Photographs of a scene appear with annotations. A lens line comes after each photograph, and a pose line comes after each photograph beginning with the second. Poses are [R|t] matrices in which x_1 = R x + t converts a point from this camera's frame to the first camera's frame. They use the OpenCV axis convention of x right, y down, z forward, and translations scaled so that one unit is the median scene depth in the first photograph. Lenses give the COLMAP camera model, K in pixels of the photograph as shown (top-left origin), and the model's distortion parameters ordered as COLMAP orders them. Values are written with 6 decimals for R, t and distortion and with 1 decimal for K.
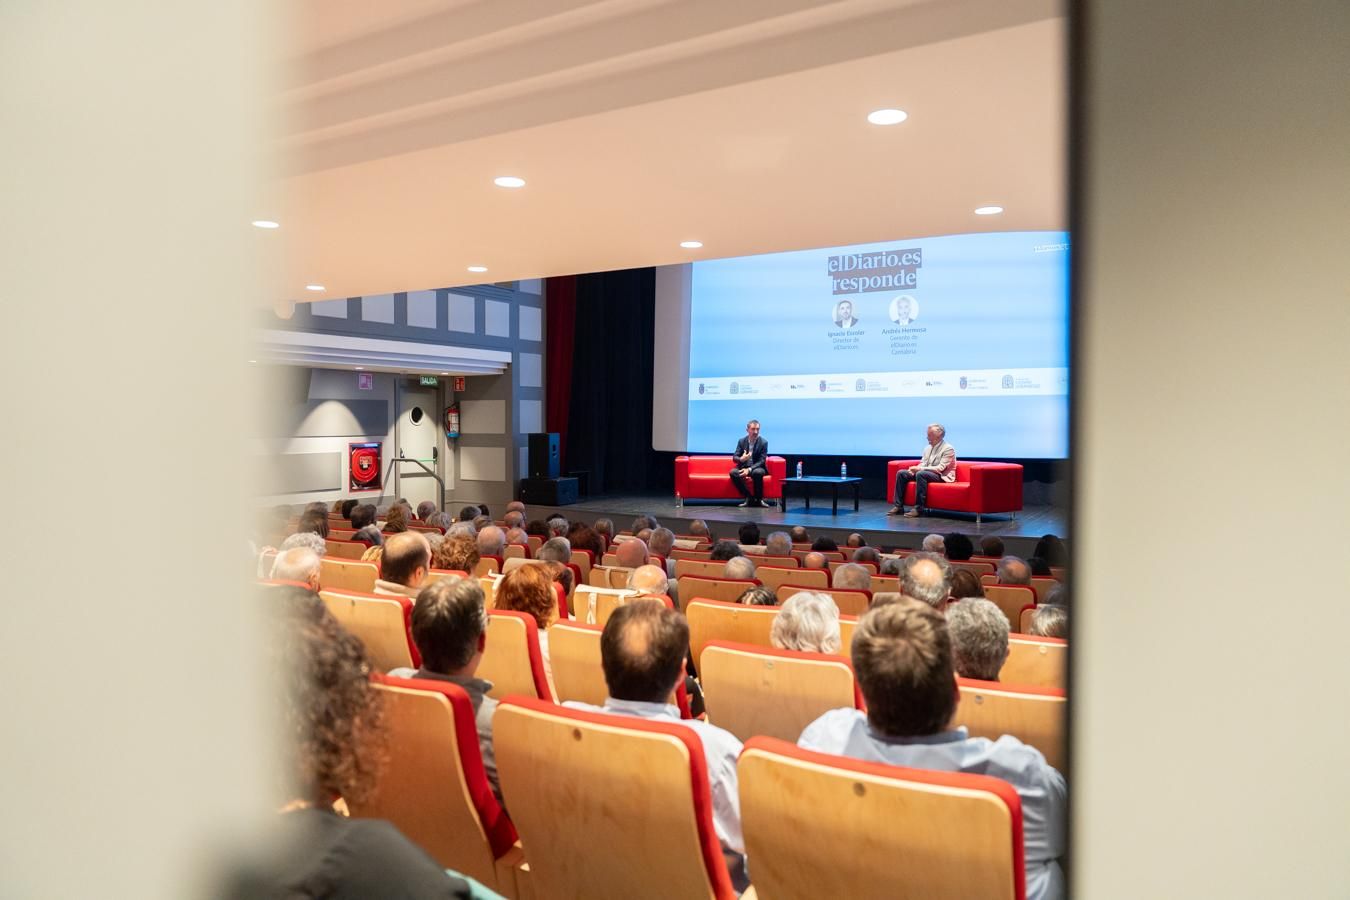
lens RADIAL K [[895.3, 0, 698.4], [0, 895.3, 444.3], [0, 0, 1]] dist [0.001889, 0.000304]
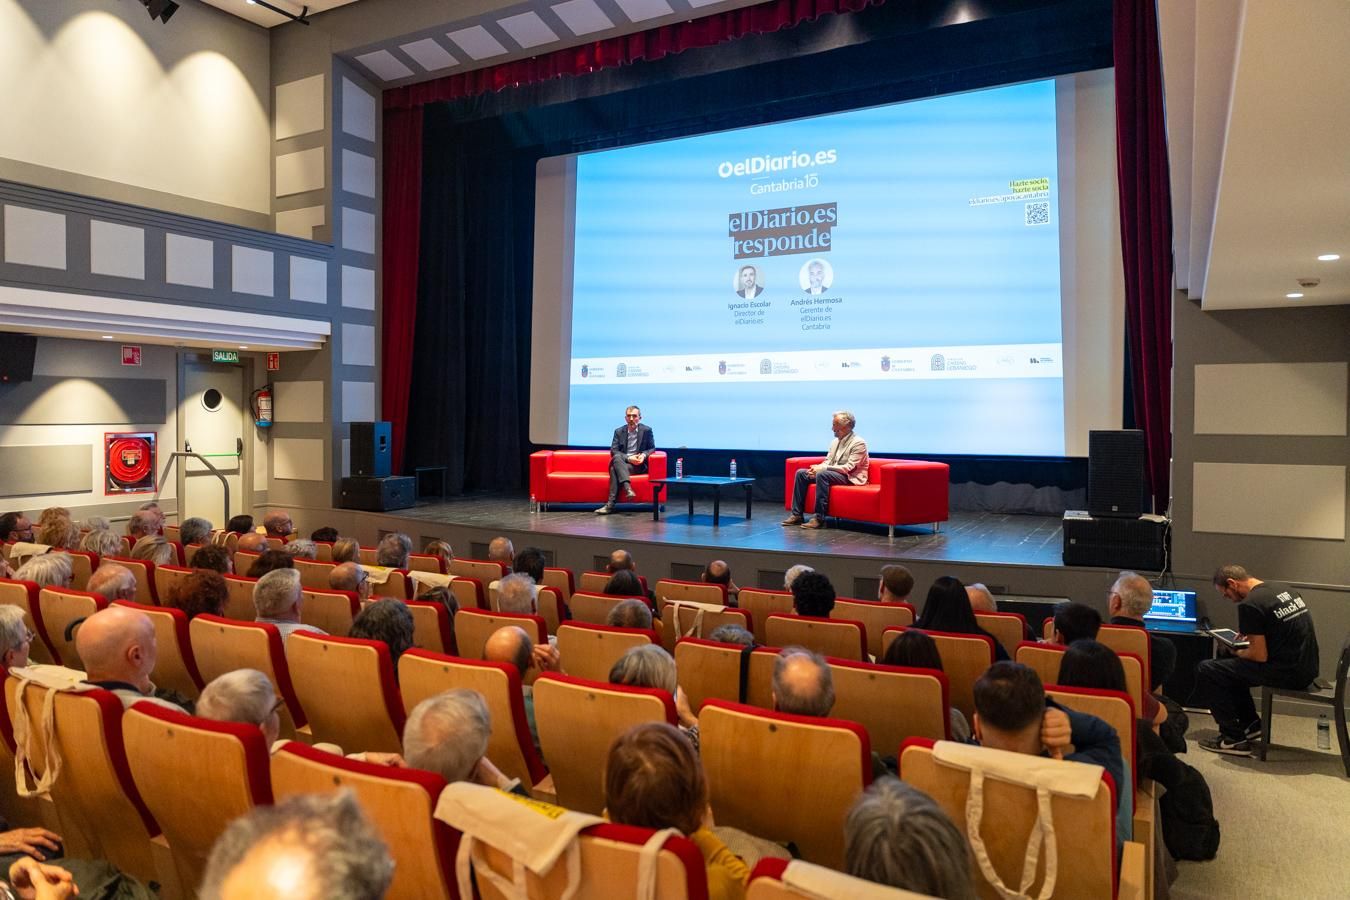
lens RADIAL K [[908.8, 0, 674.8], [0, 908.8, 428.2], [0, 0, 1]] dist [0.011854, -0.019796]
pose [[0.999789, 0.003939, 0.020178, 0.087950], [-0.003733, 0.999941, -0.010219, 0.000768], [-0.020217, 0.010142, 0.999744, 0.168996]]
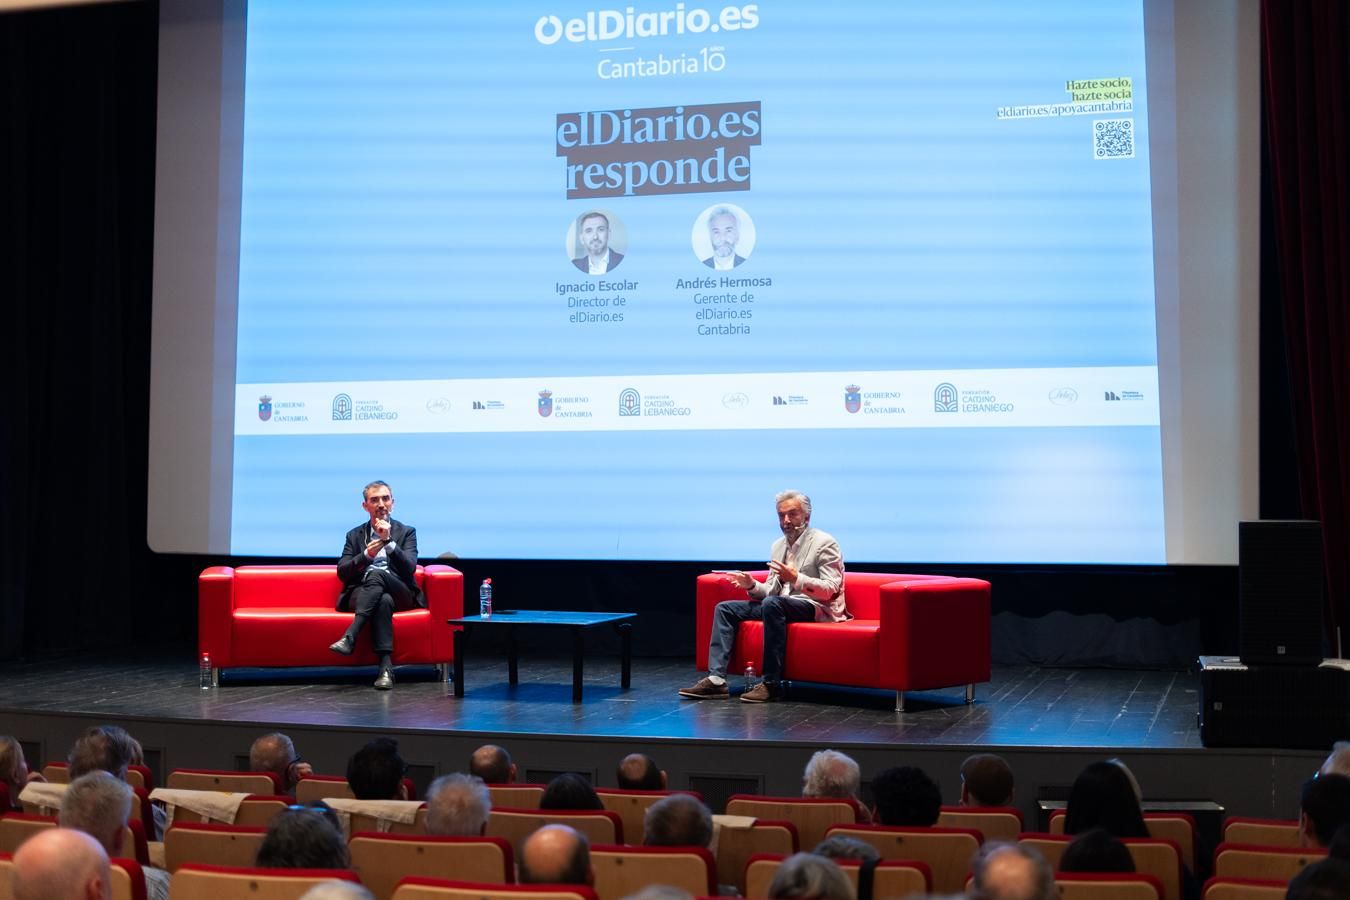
lens RADIAL K [[1896.6, 0, 681.8], [0, 1896.6, 473.4], [0, 0, 1]] dist [-0.000065, 0.011769]
pose [[0.976823, -0.000608, 0.214049, 0.004858], [0.006990, 0.999553, -0.029062, -0.003503], [-0.213936, 0.029885, 0.976391, 0.082368]]
